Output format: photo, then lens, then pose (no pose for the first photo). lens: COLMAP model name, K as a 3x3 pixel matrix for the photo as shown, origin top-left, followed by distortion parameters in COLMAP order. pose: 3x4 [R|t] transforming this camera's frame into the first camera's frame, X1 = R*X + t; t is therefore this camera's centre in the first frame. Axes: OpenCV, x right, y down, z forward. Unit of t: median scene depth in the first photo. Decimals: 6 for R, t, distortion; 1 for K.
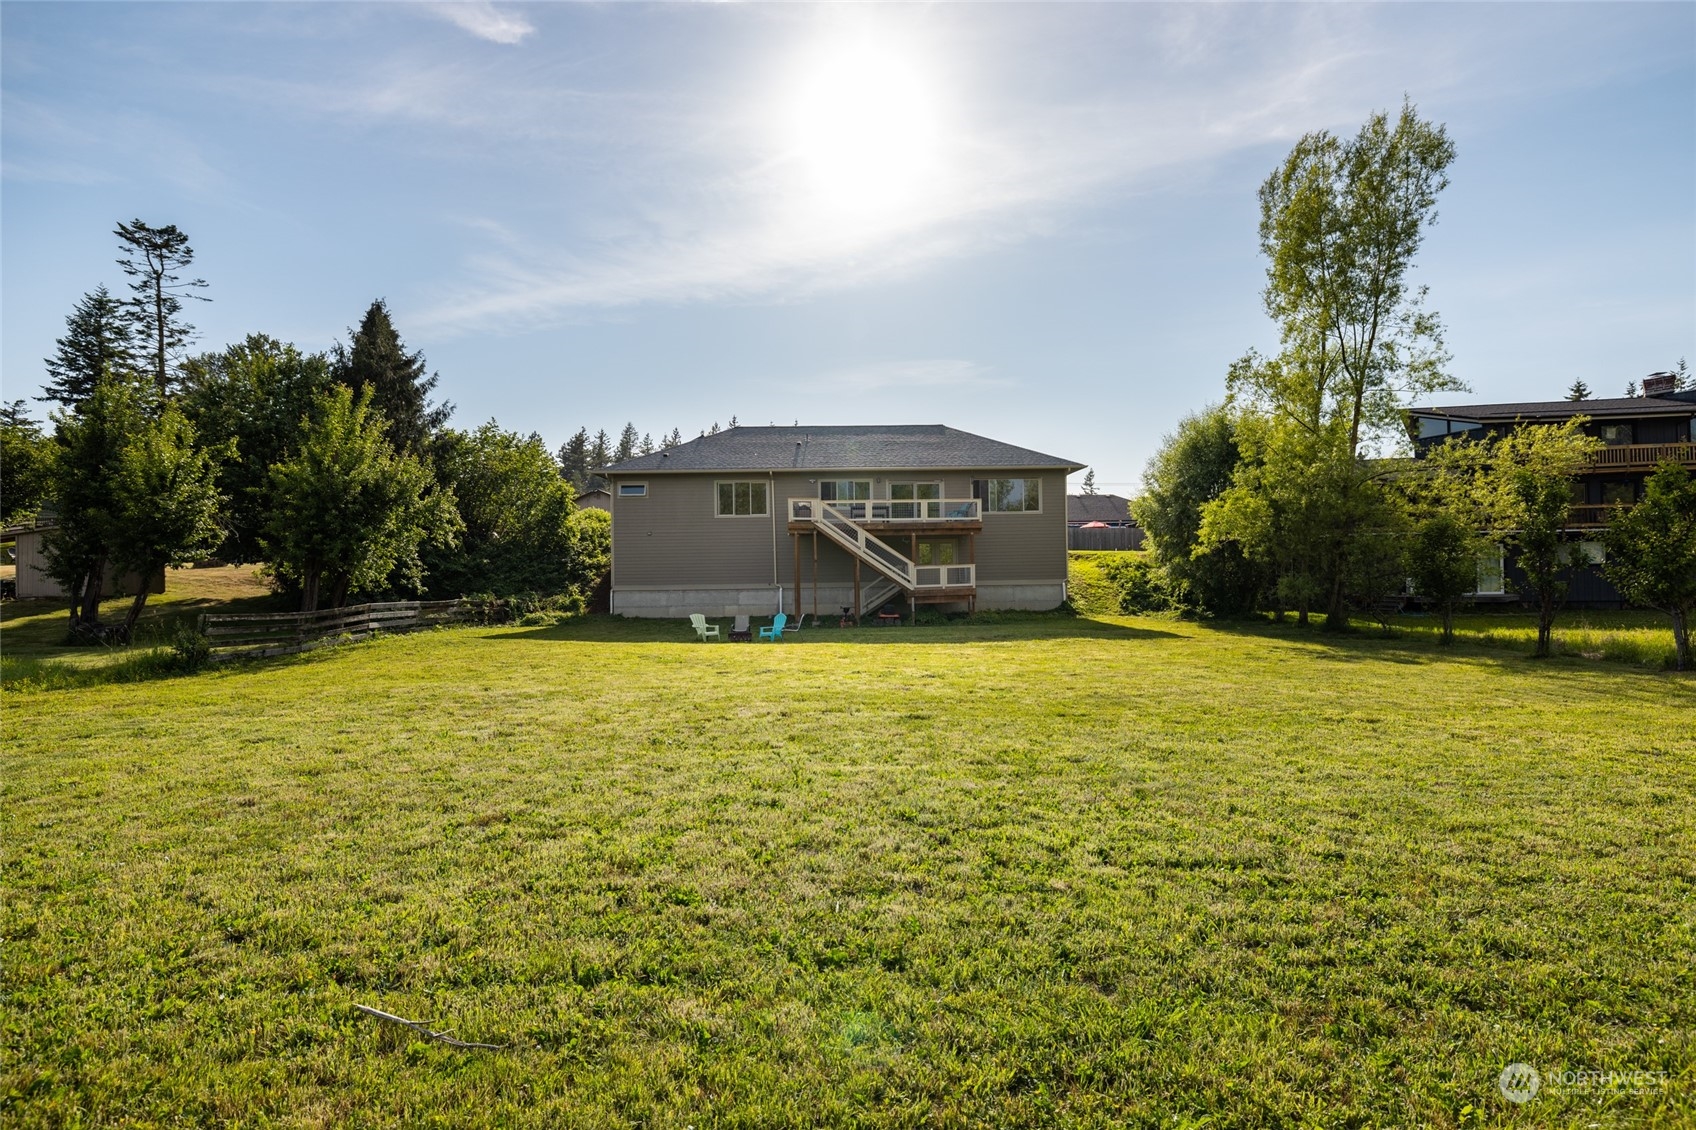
lens RADIAL K [[869.0, 0, 850.8], [0, 869.0, 554.6], [0, 0, 1]] dist [-0.000946, 0.000187]
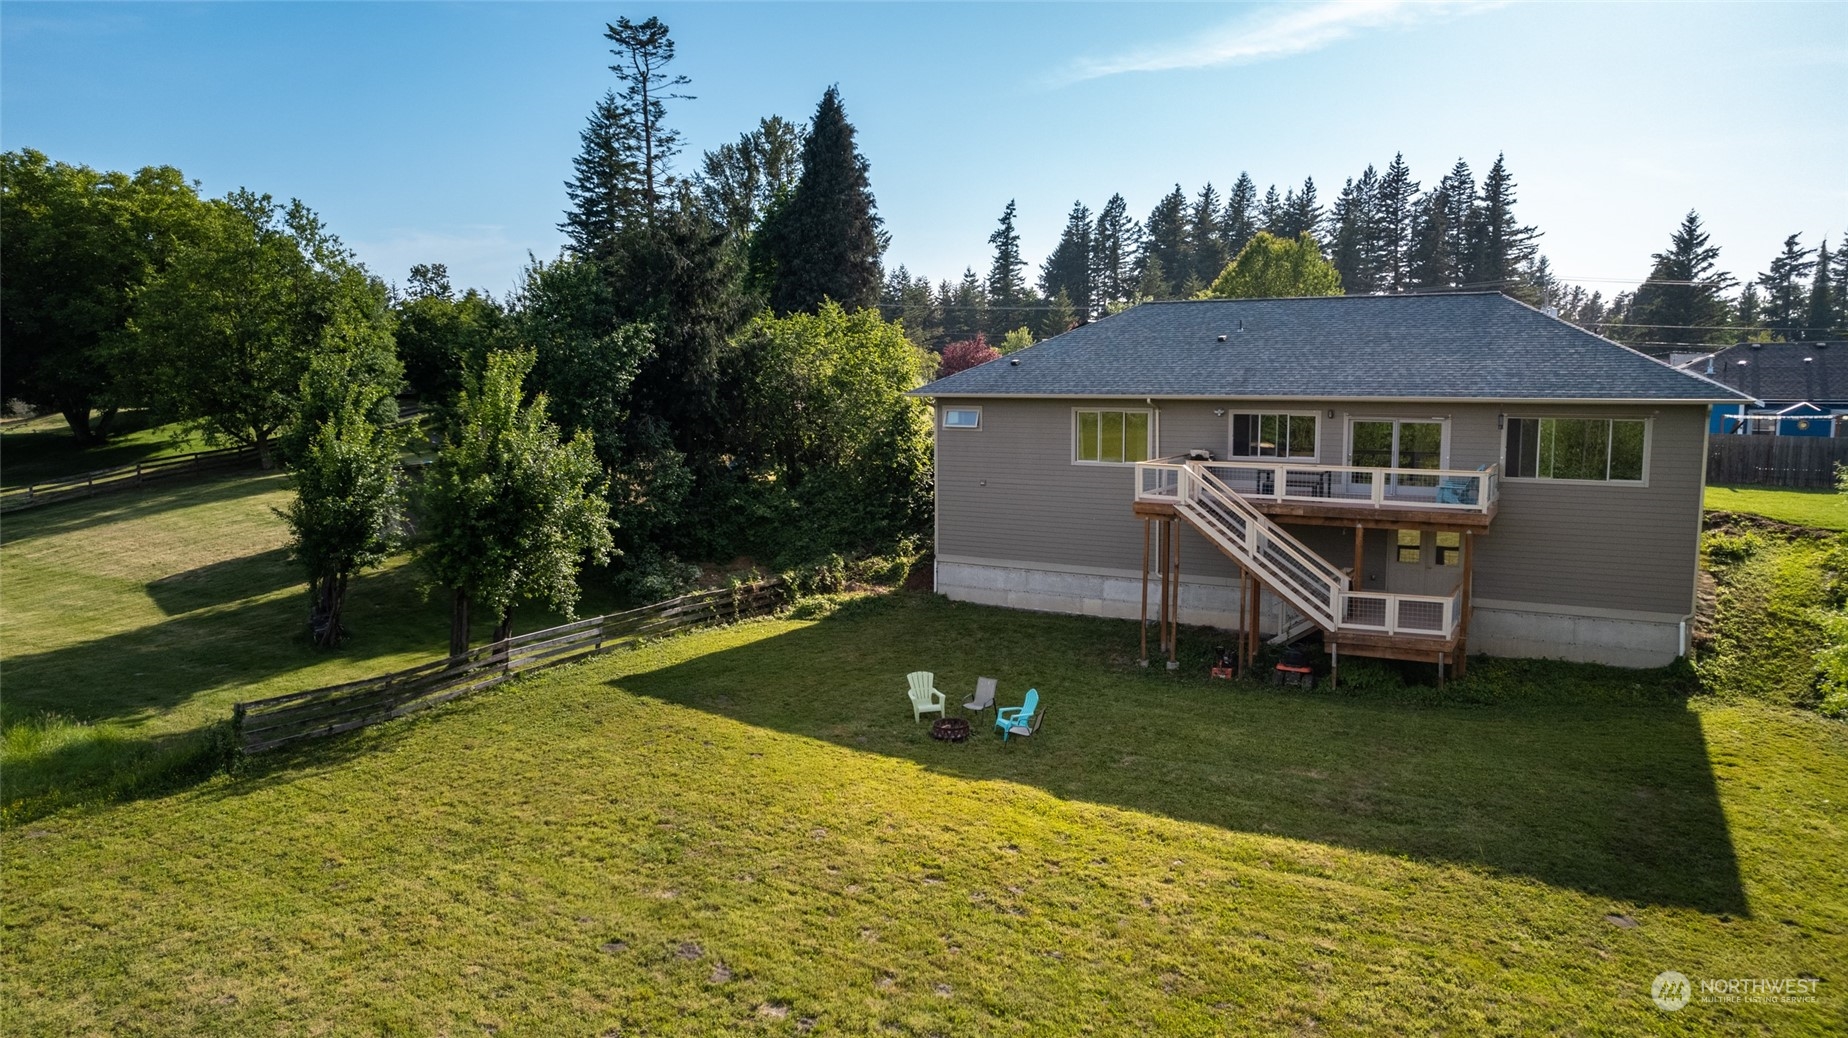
lens RADIAL K [[1201.3, 0, 919.9], [0, 1201.3, 514.5], [0, 0, 1]] dist [-0.069687, 0.068627]
pose [[0.856462, 0.069775, -0.511473, 0.200246], [0.004920, 0.989674, 0.143251, -0.128597], [0.516187, -0.125205, 0.847275, 0.164195]]
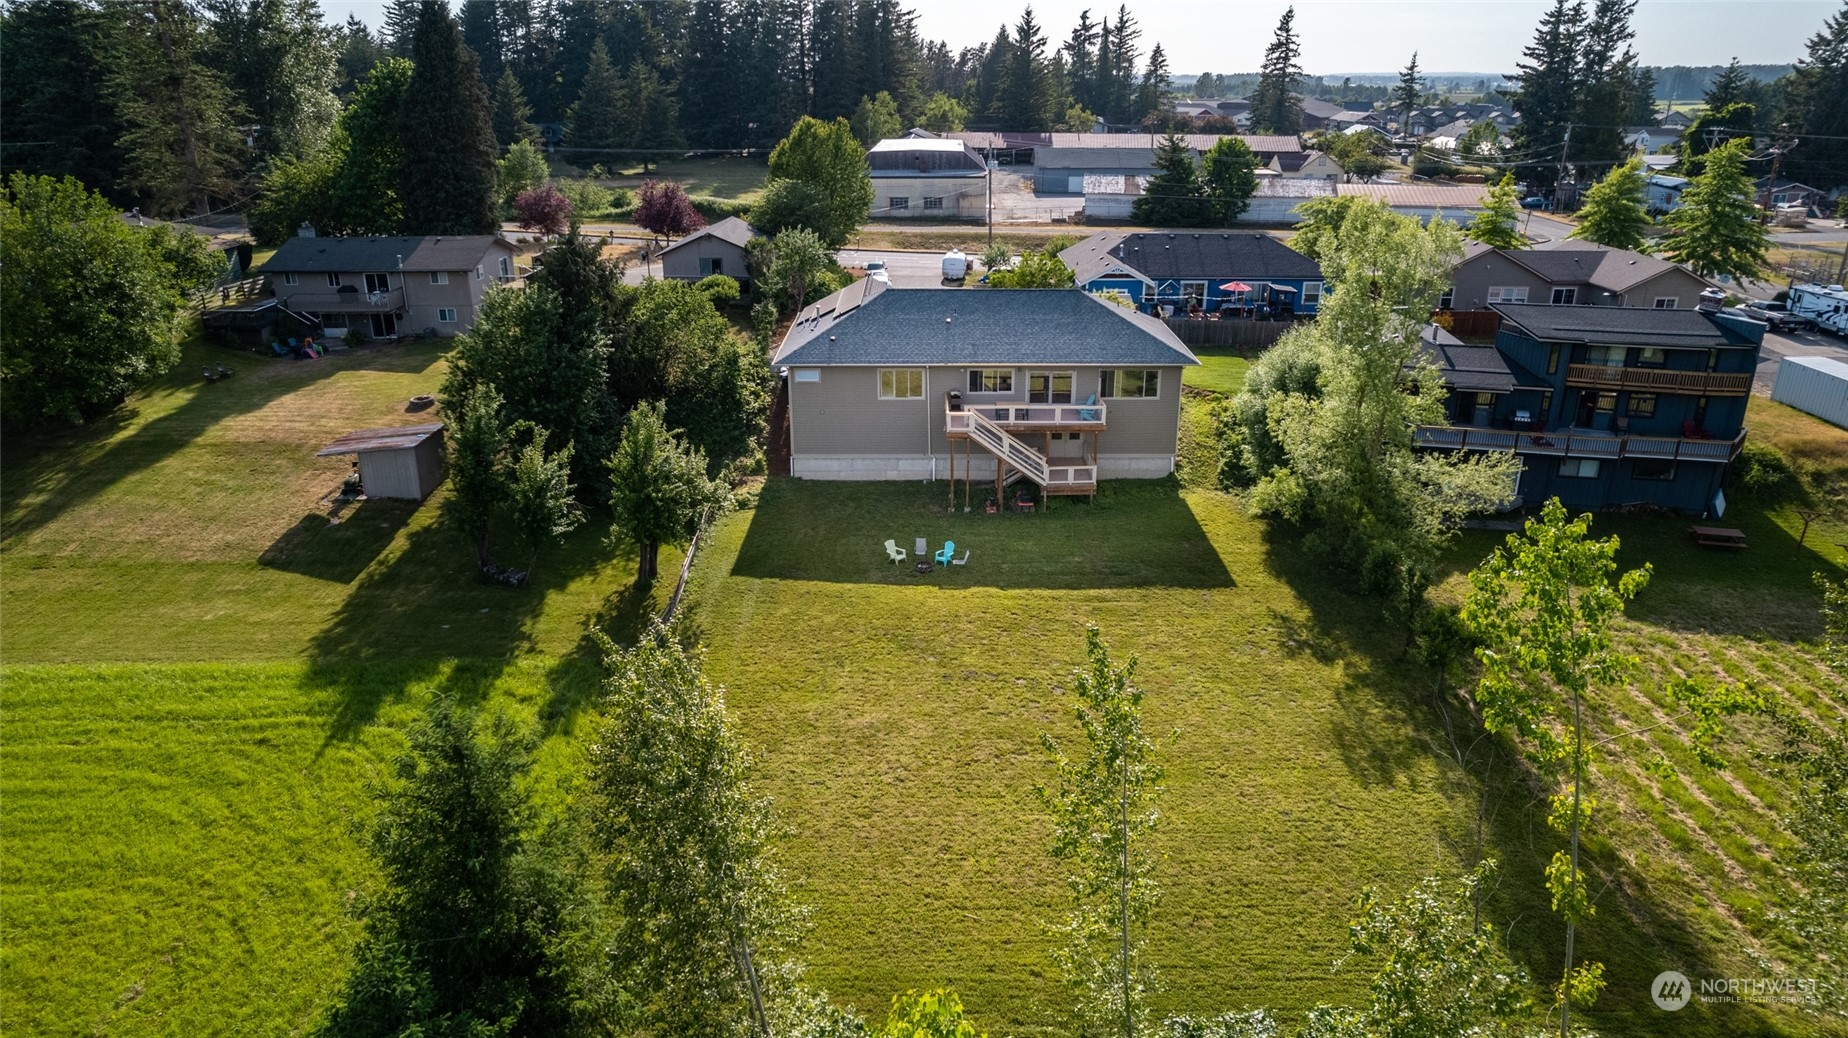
lens RADIAL K [[1201.3, 0, 919.9], [0, 1201.3, 514.5], [0, 0, 1]] dist [-0.069687, 0.068627]
pose [[0.999801, 0.013363, -0.014813, -0.070489], [-0.006917, 0.928648, 0.370898, -0.474268], [0.018712, -0.370721, 0.928556, -0.526533]]
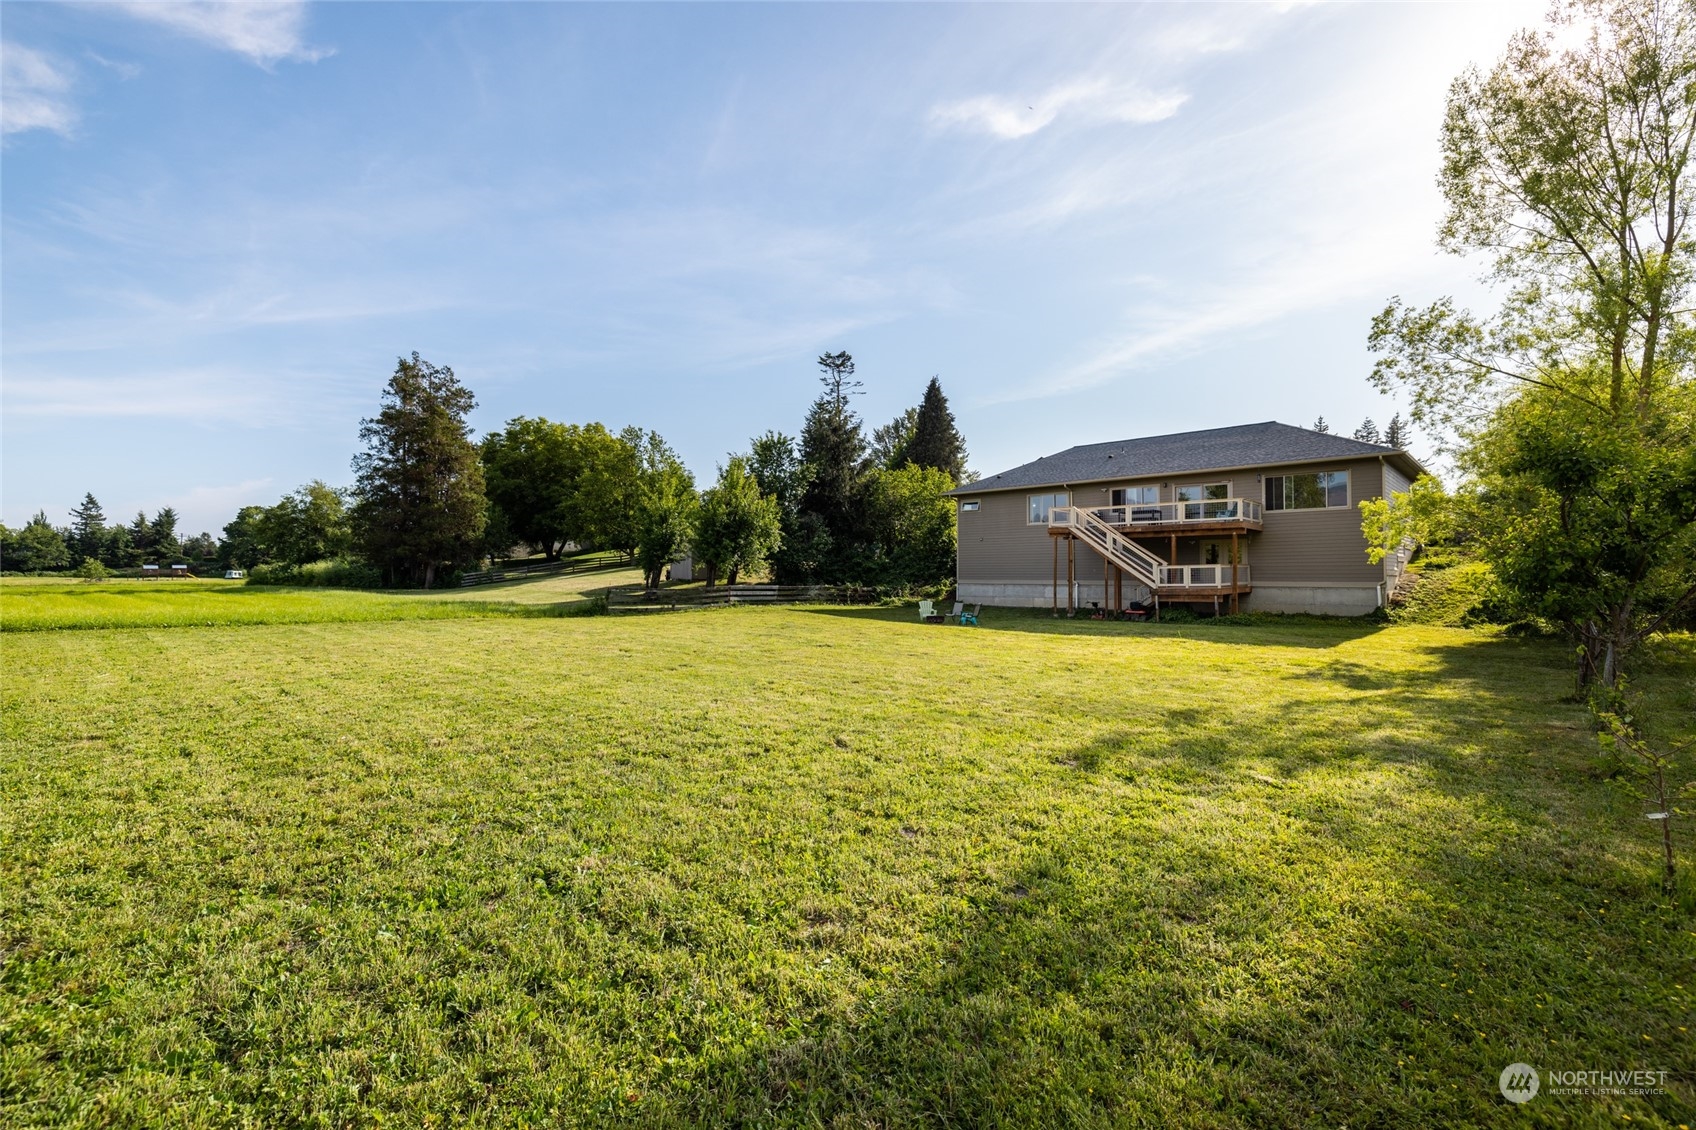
lens RADIAL K [[724.2, 0, 848.0], [0, 724.2, 565.0], [0, 0, 1]] dist [0.009398, -0.000148]
pose [[0.720781, 0.004706, -0.693147, 0.351303], [0.004566, 0.999923, 0.011536, 0.000135], [0.693148, -0.011480, 0.720704, 0.087237]]
